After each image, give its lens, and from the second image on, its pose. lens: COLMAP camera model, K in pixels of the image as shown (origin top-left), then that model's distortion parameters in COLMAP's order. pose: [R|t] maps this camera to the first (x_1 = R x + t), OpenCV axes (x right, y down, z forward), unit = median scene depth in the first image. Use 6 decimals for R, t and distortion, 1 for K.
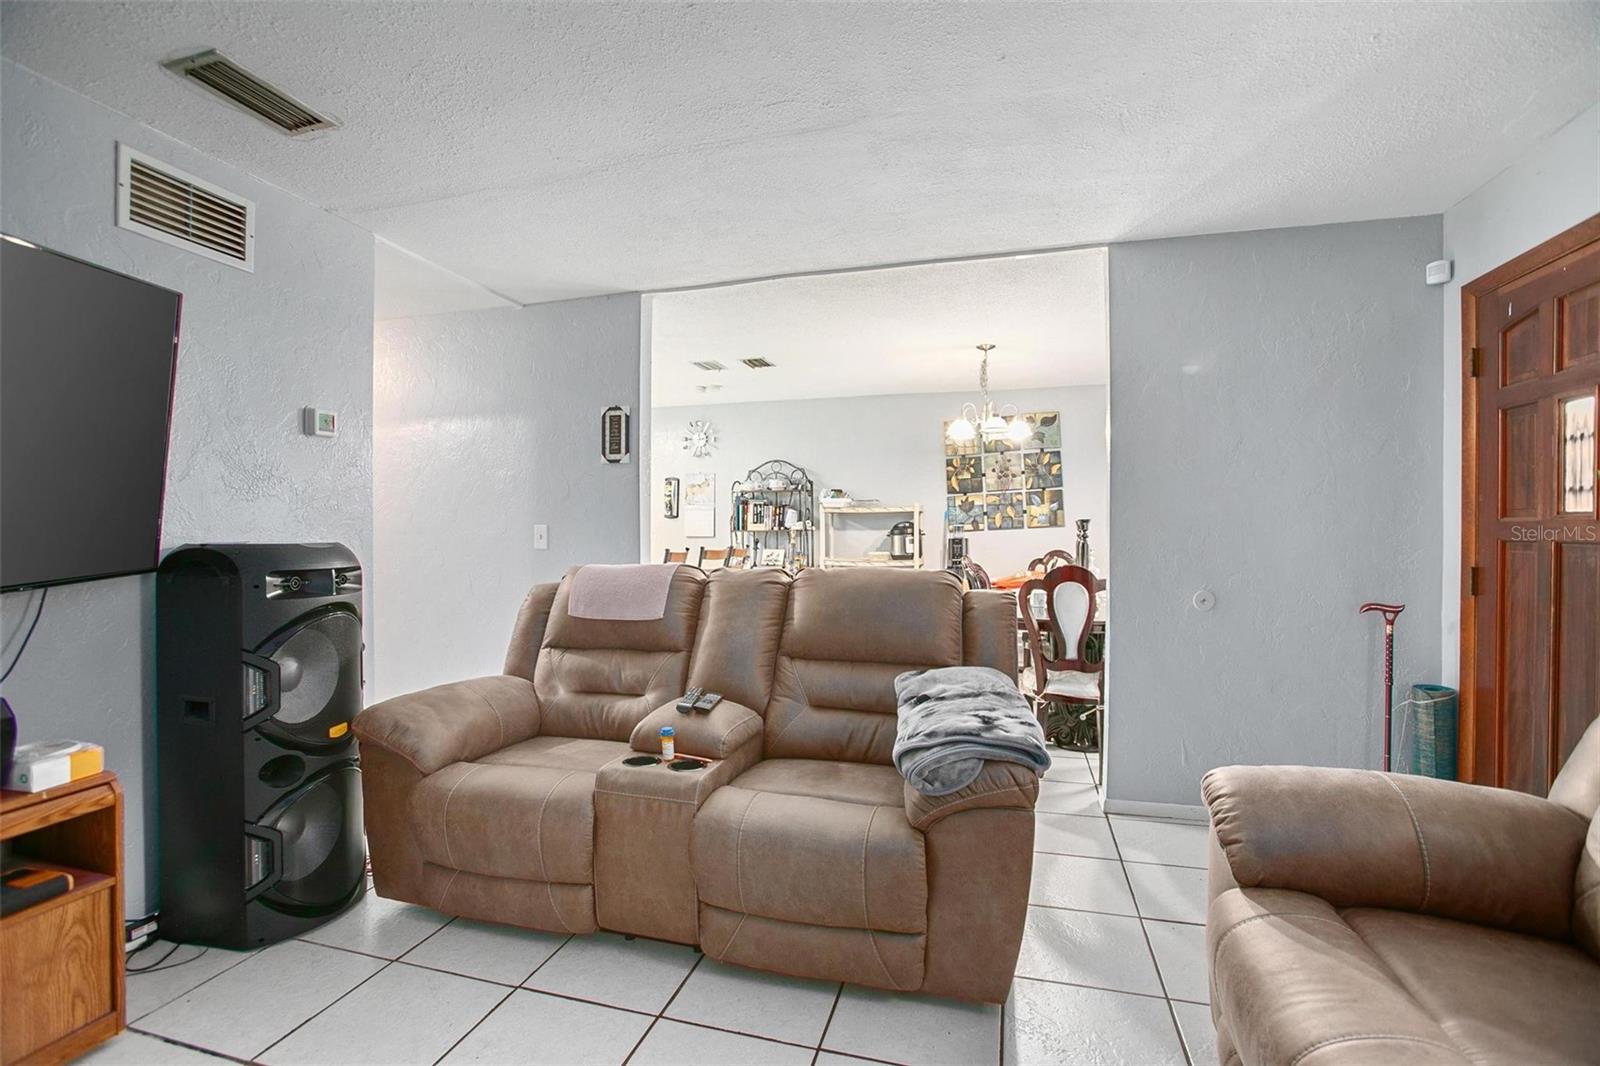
lens RADIAL K [[735.6, 0, 788.1], [0, 735.6, 535.6], [0, 0, 1]] dist [-0.012892, 0.001270]
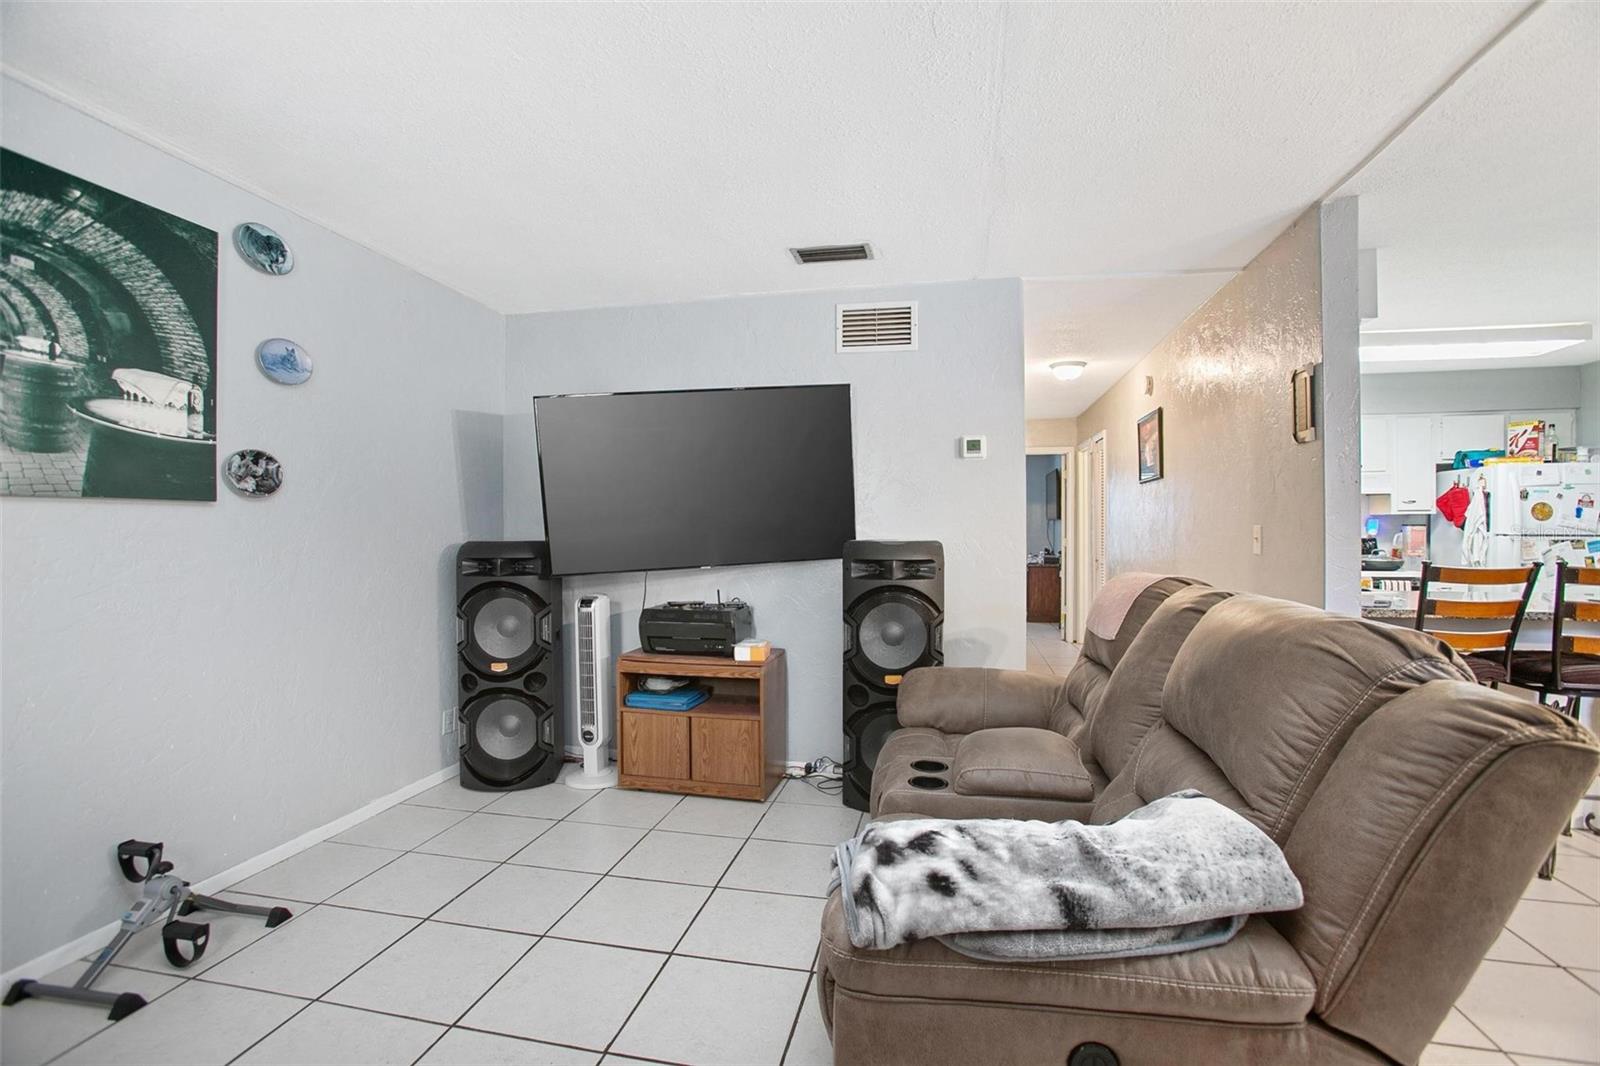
lens RADIAL K [[735.6, 0, 793.6], [0, 735.6, 527.9], [0, 0, 1]] dist [-0.012892, 0.001270]
pose [[0.085930, 0.008964, -0.996261, 0.777527], [-0.004053, 0.999954, 0.008648, -0.028942], [0.996293, 0.003295, 0.085962, 0.735482]]
